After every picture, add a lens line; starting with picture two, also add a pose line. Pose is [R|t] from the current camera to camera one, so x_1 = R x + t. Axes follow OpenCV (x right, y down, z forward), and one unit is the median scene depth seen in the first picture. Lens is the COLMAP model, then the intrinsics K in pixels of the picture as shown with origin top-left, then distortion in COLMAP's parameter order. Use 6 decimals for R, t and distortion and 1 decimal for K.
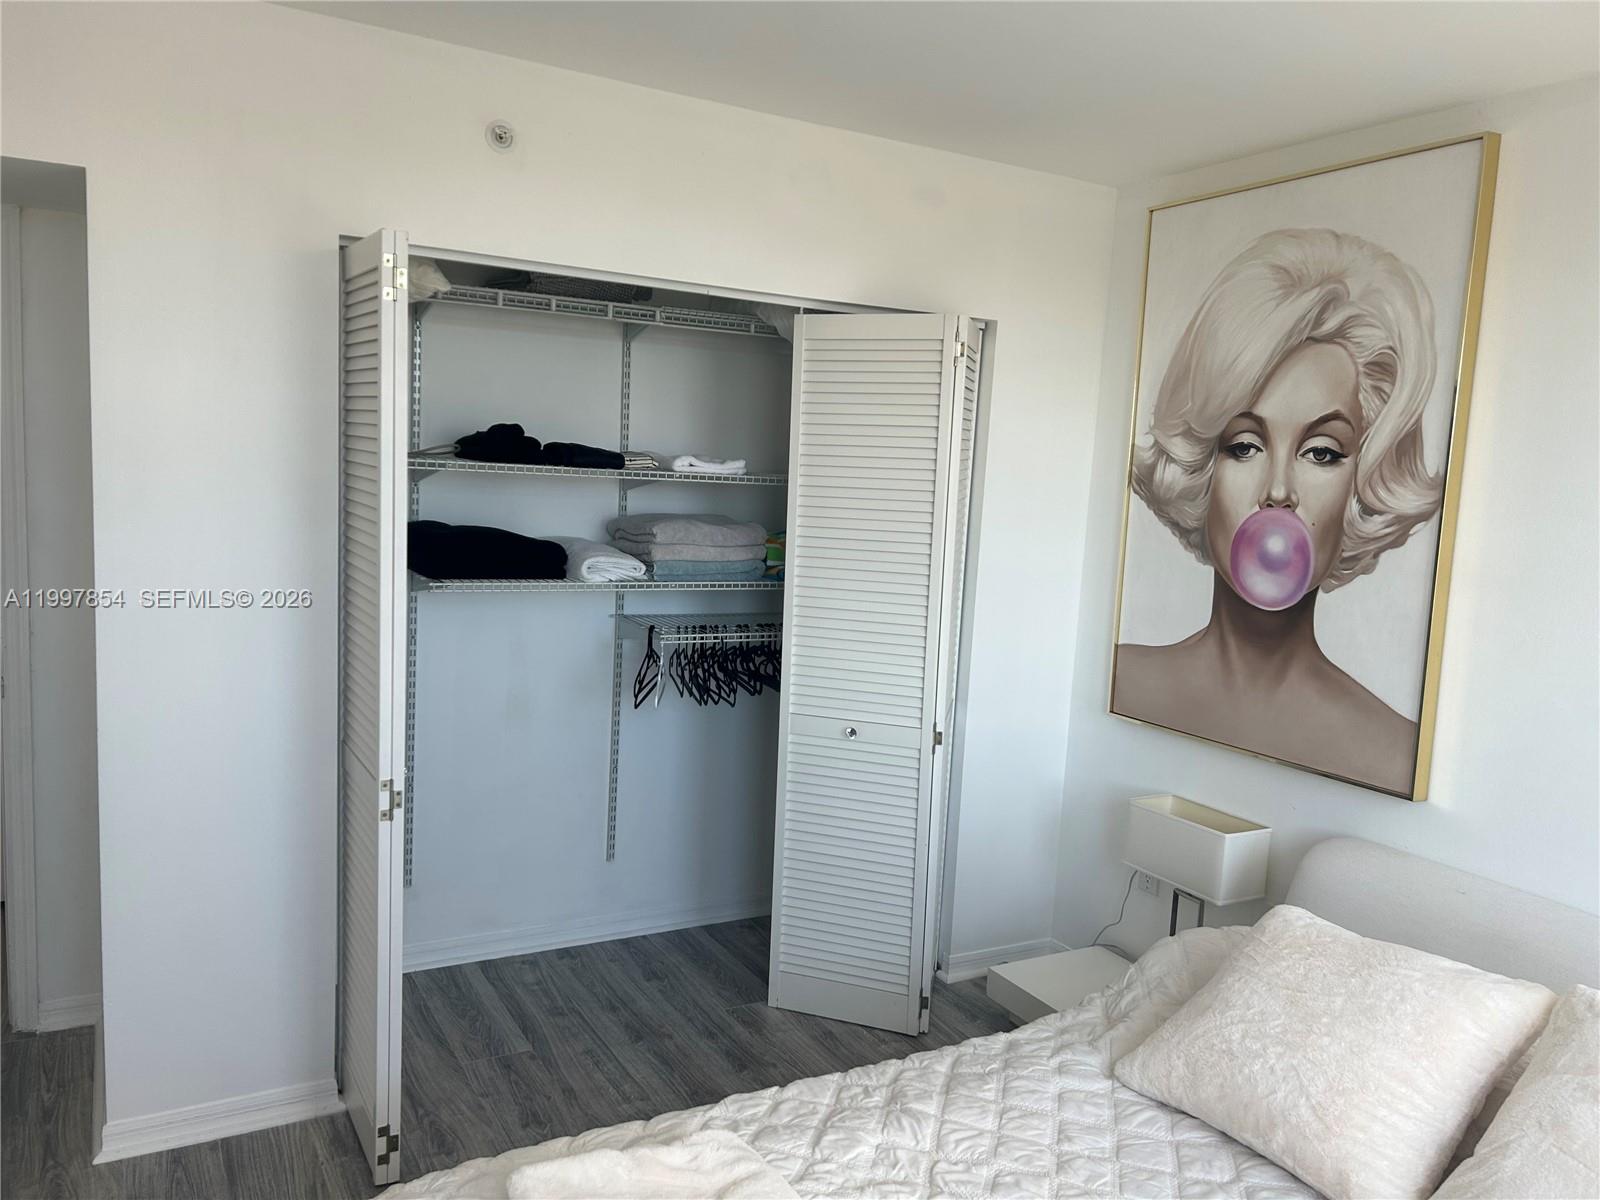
lens RADIAL K [[1205.0, 0, 805.8], [0, 1205.0, 602.5], [0, 0, 1]] dist [0.052288, -0.055220]
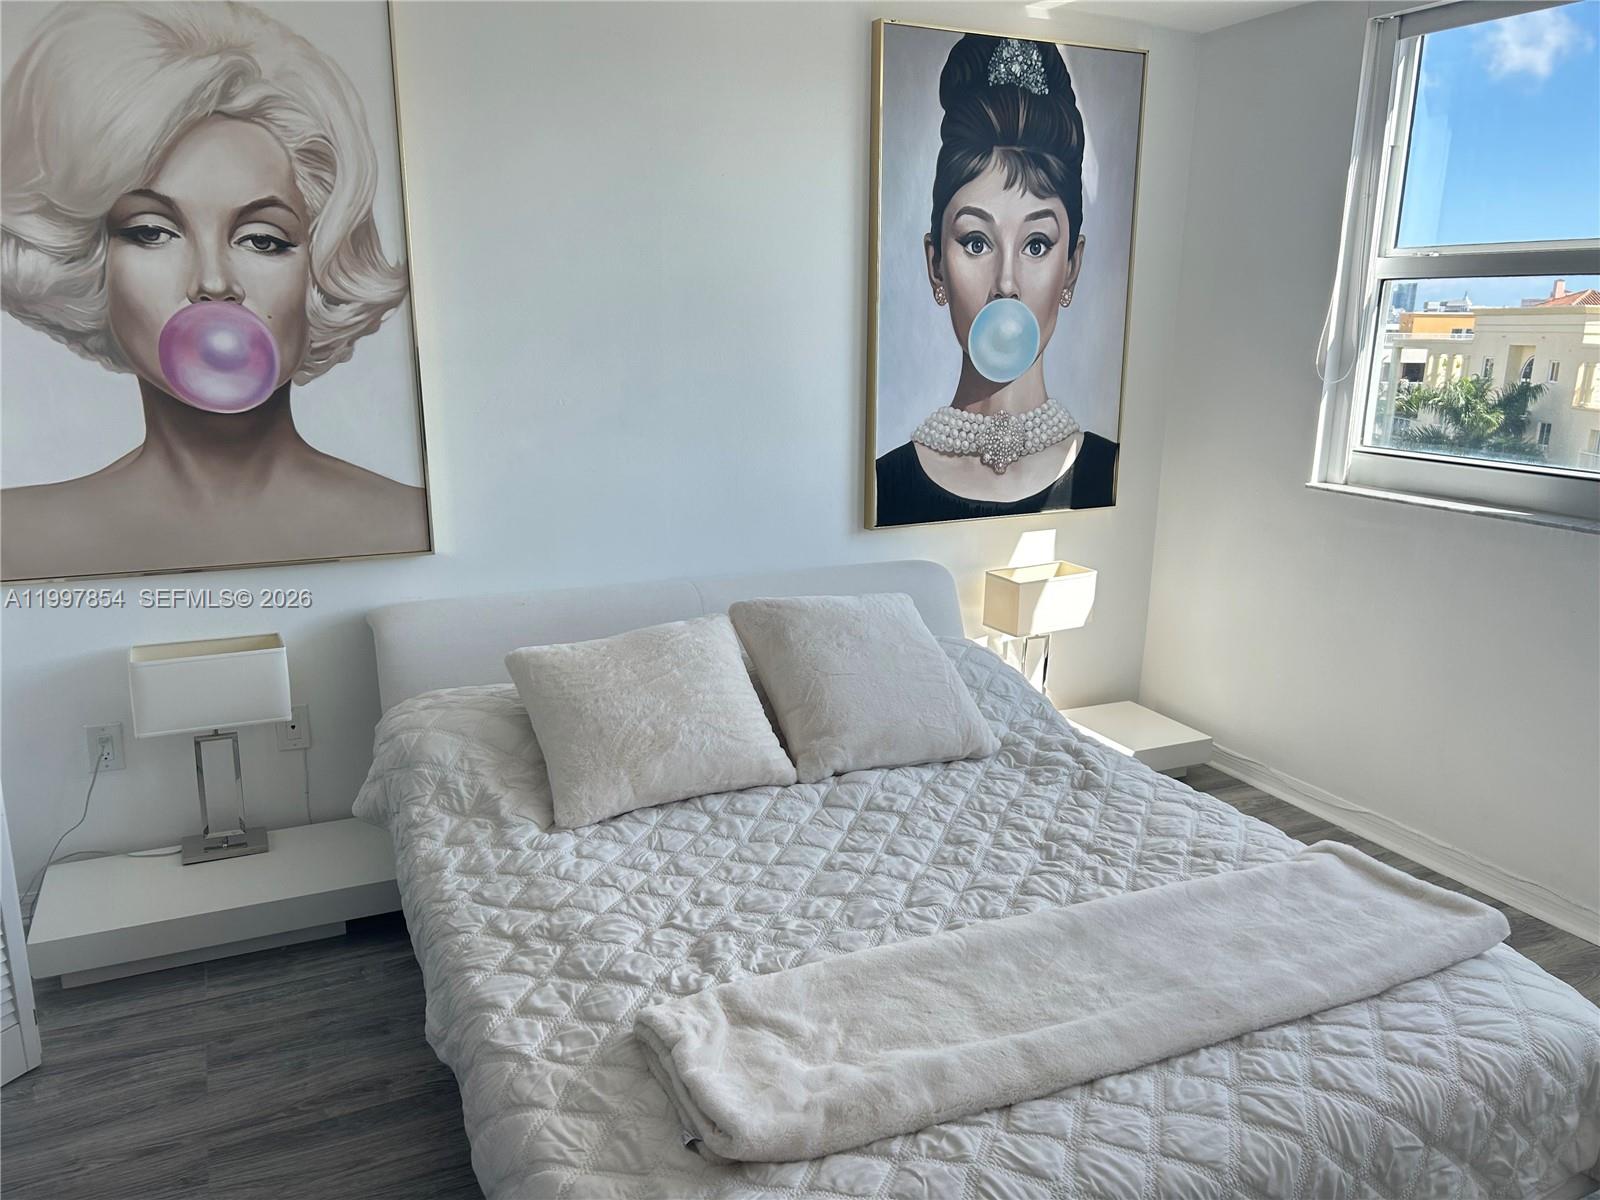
lens RADIAL K [[1205.0, 0, 805.8], [0, 1205.0, 602.5], [0, 0, 1]] dist [0.052288, -0.055220]
pose [[0.072402, -0.284012, 0.956083, -0.560776], [0.101961, 0.955684, 0.276173, -0.072050], [-0.992150, 0.077487, 0.098152, 0.499908]]
